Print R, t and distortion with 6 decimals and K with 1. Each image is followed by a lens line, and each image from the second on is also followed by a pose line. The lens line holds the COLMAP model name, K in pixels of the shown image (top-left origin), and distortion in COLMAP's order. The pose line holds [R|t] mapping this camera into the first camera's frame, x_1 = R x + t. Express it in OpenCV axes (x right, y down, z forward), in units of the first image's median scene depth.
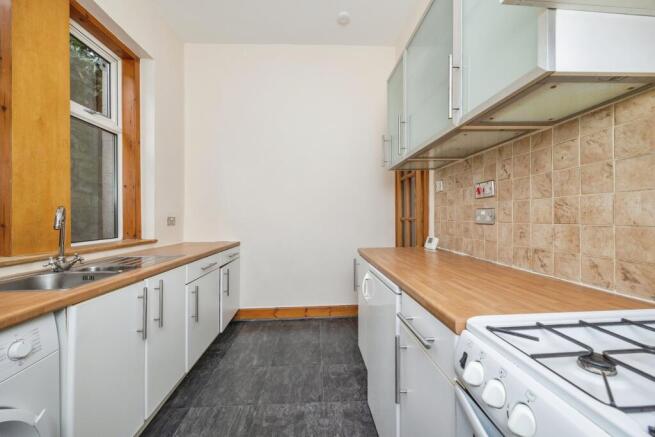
lens RADIAL K [[260.5, 0, 327.2], [0, 260.5, 216.9], [0, 0, 1]] dist [-0.000332, 0.000120]
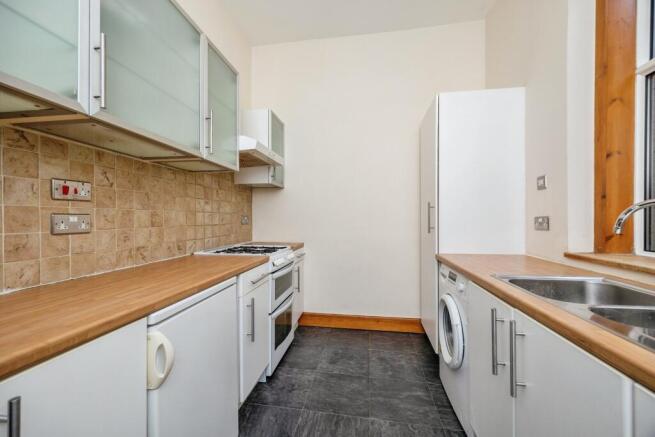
lens RADIAL K [[260.5, 0, 328.0], [0, 260.5, 217.8], [0, 0, 1]] dist [-0.000332, 0.000120]
pose [[-0.979414, 0.007130, 0.201738, -0.386087], [0.006814, 0.999974, -0.002263, -0.015999], [-0.201748, -0.000841, -0.979437, 1.966038]]
